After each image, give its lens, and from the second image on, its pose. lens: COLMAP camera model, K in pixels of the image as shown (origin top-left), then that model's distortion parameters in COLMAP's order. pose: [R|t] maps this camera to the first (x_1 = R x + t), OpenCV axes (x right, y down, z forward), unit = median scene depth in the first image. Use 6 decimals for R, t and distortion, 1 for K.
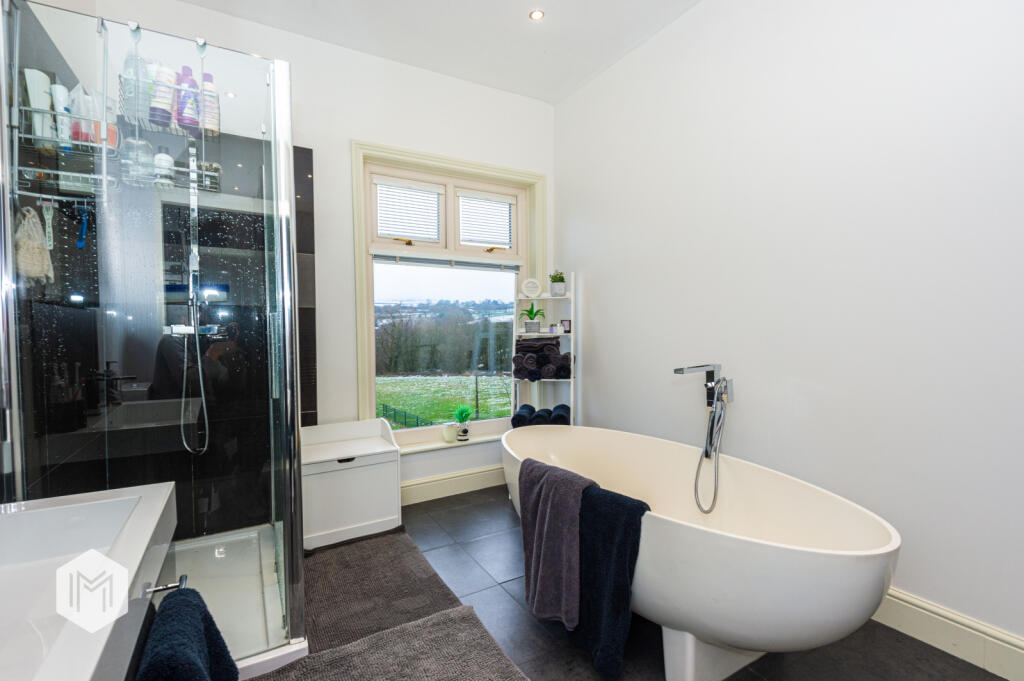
lens RADIAL K [[468.1, 0, 502.5], [0, 468.1, 340.1], [0, 0, 1]] dist [0.035820, -0.028984]
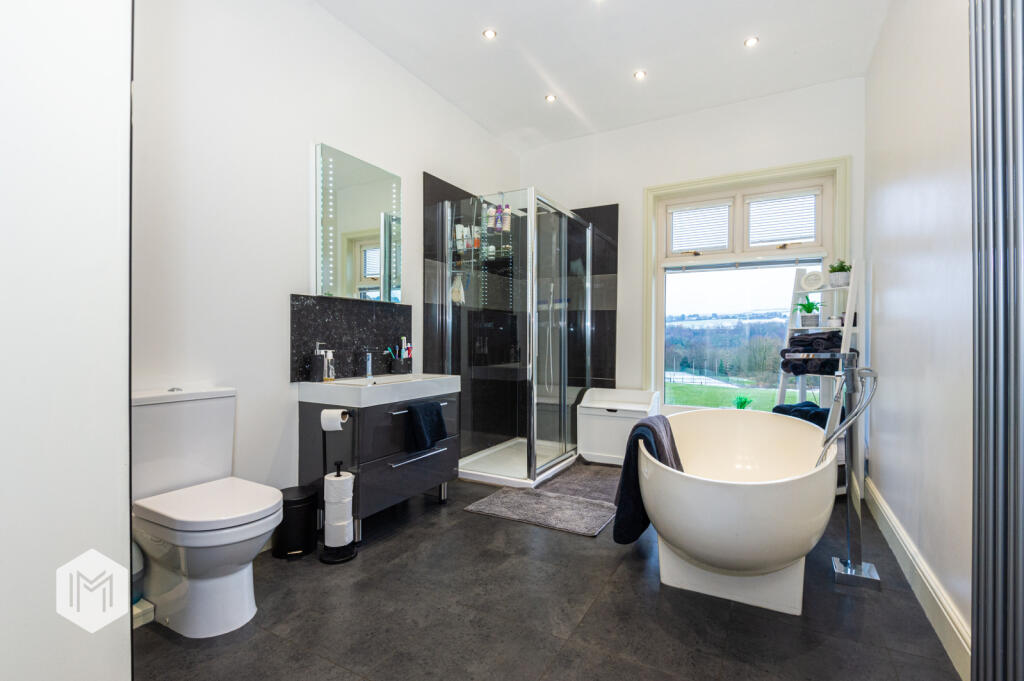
lens RADIAL K [[468.1, 0, 502.5], [0, 468.1, 340.1], [0, 0, 1]] dist [0.035820, -0.028984]
pose [[0.501969, 0.018310, -0.864692, 0.616578], [-0.029234, 0.999564, 0.004195, 0.027035], [0.864391, 0.023173, 0.502286, -0.047174]]
